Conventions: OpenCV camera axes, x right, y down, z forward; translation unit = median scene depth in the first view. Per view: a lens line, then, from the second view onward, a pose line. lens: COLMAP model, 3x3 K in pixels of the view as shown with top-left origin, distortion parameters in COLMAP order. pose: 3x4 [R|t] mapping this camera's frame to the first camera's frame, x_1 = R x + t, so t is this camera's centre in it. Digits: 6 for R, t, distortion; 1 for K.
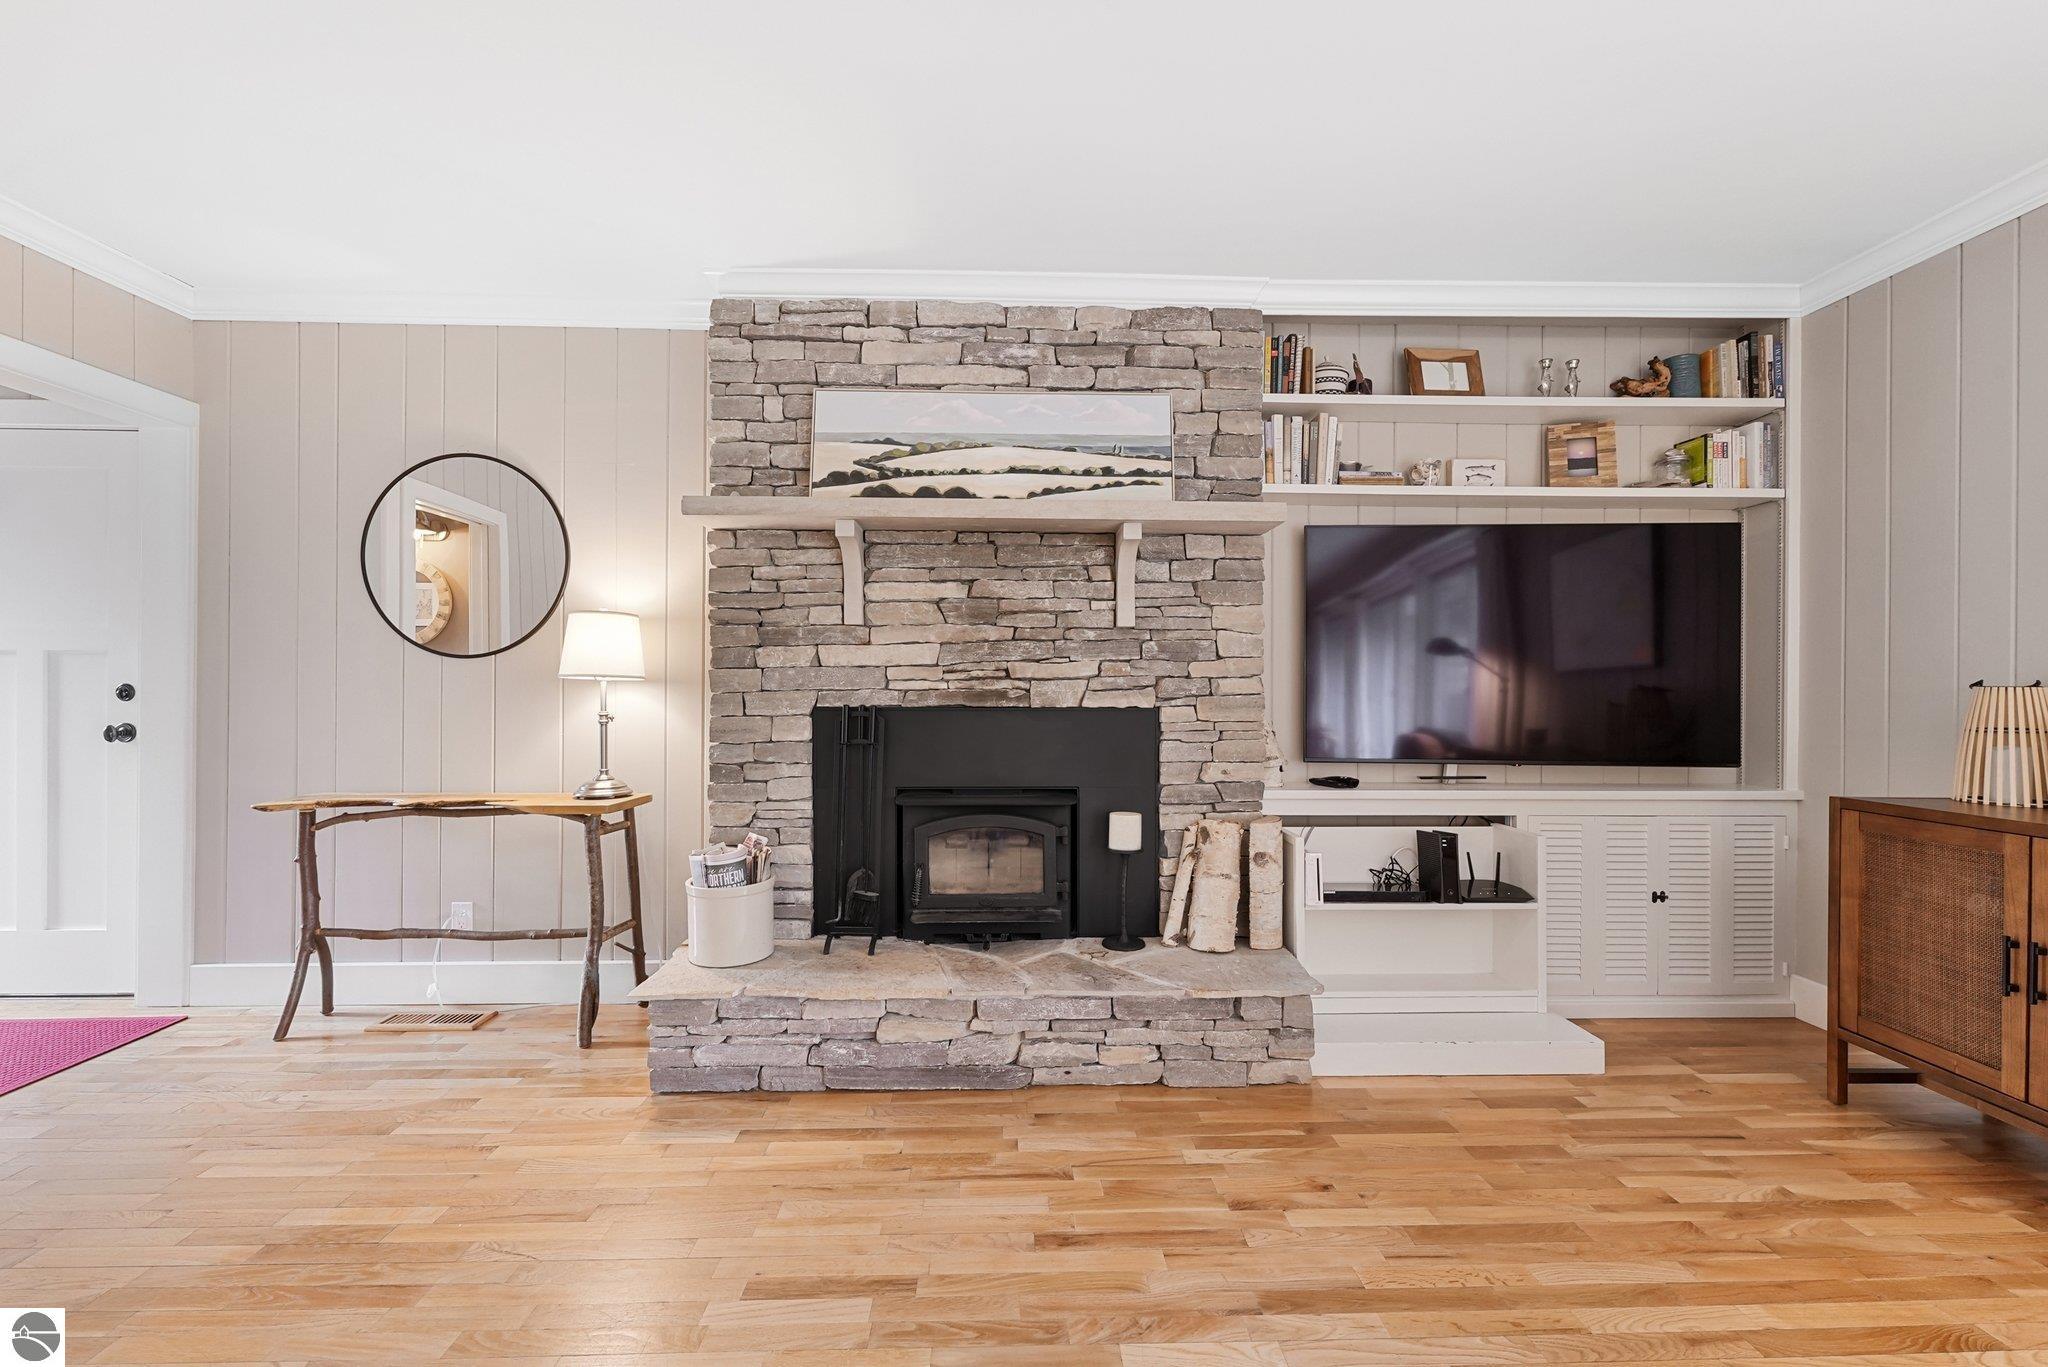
lens RADIAL K [[820.9, 0, 1019.3], [0, 820.9, 687.7], [0, 0, 1]] dist [0.000851, 0.000218]
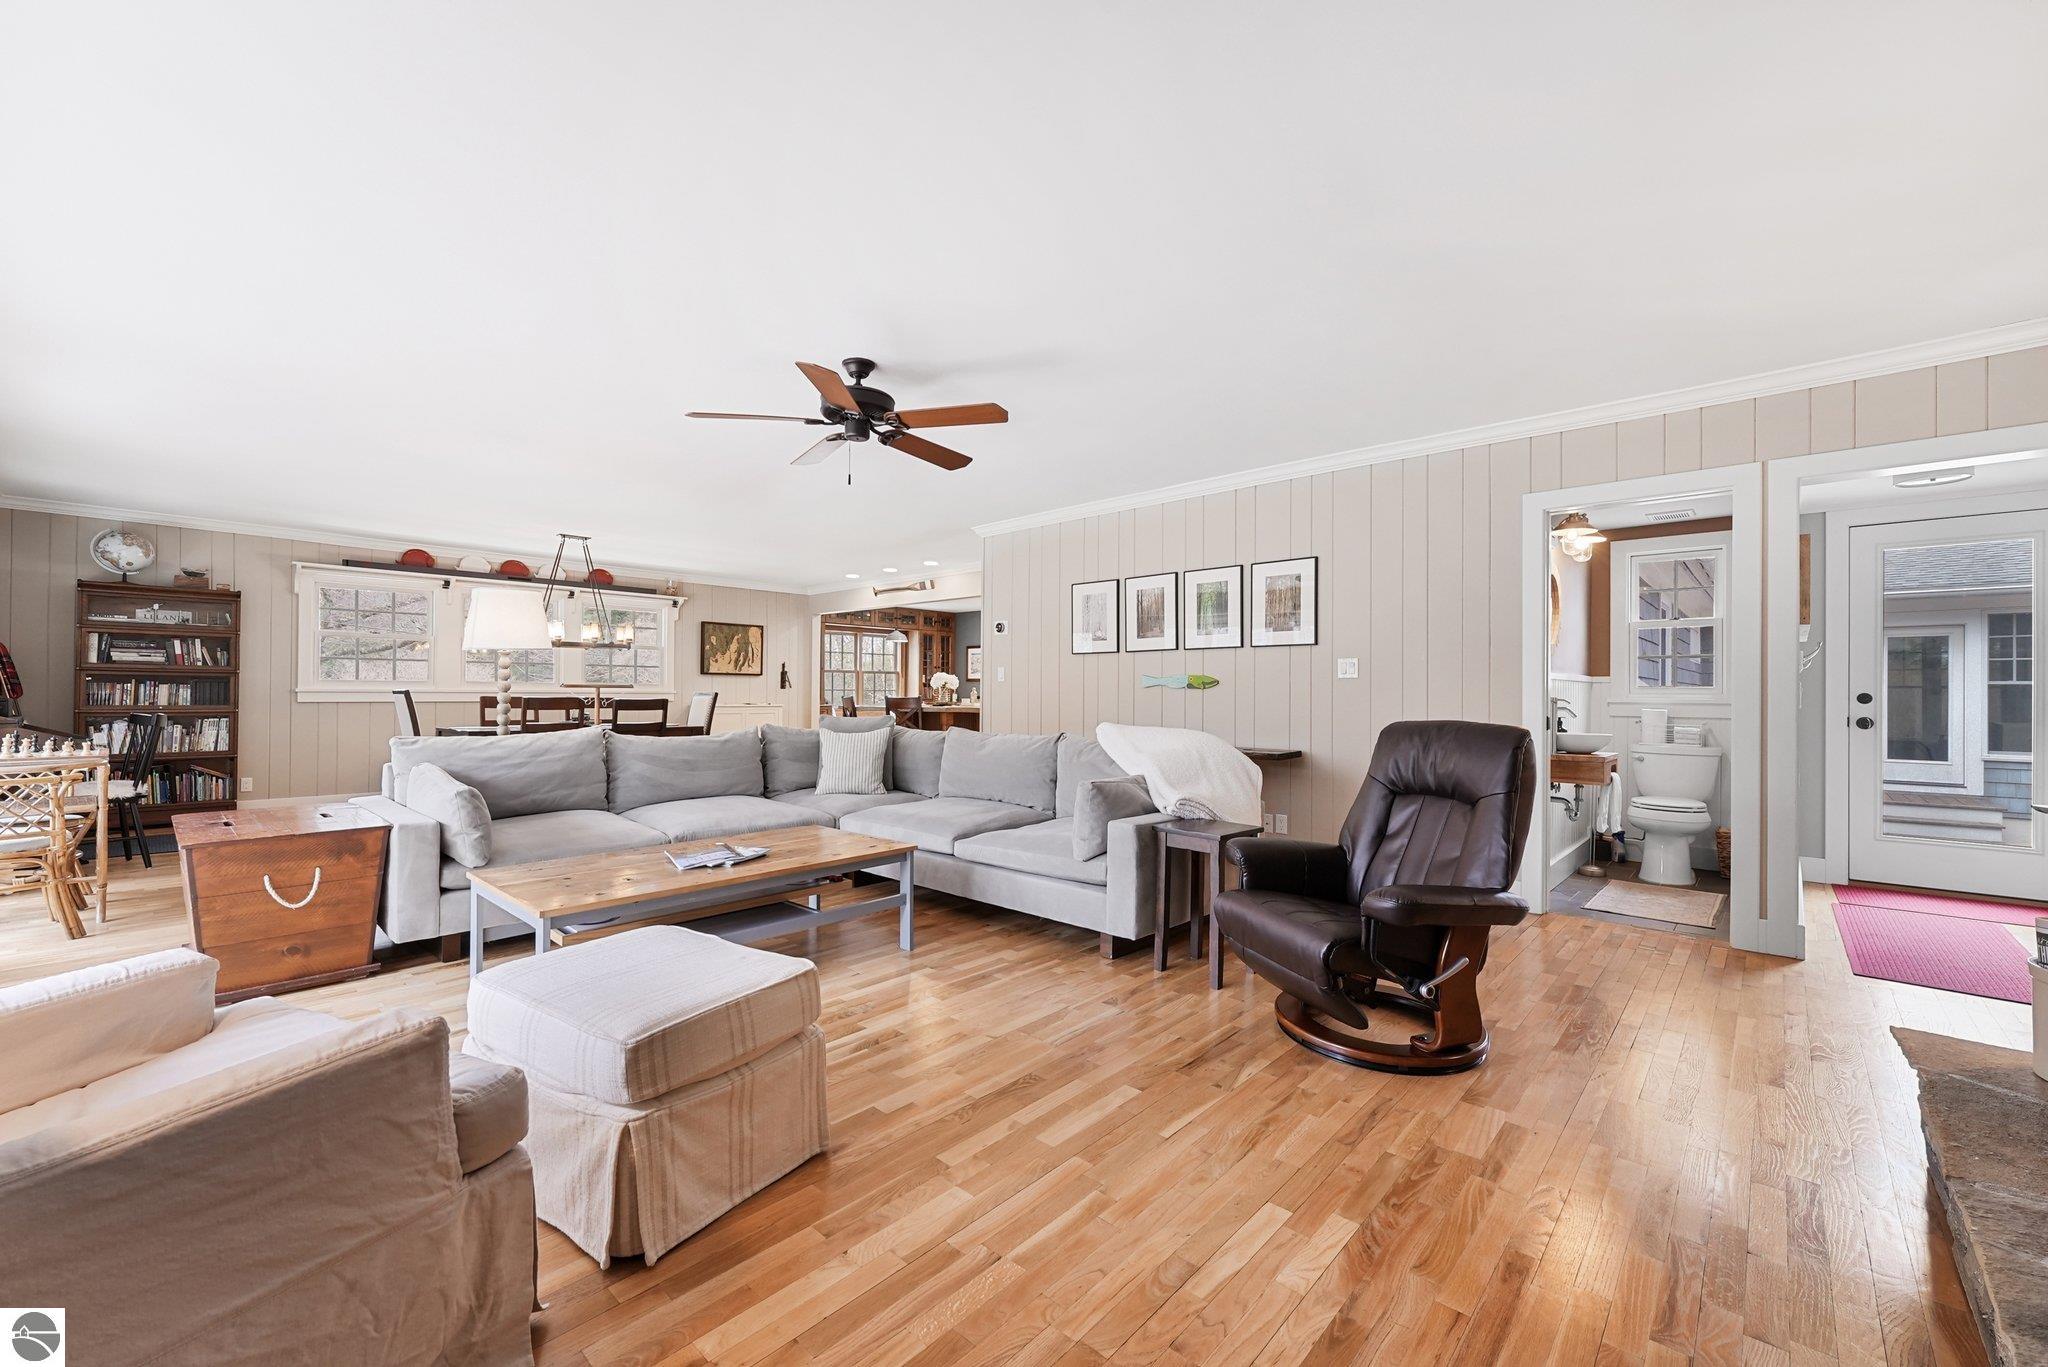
lens RADIAL K [[820.9, 0, 1019.3], [0, 820.9, 687.7], [0, 0, 1]] dist [0.000851, 0.000218]
pose [[-0.700866, -0.010467, -0.713216, 0.700566], [-0.006841, 0.999945, -0.007952, 0.008203], [0.713260, -0.000694, -0.700899, 0.772949]]
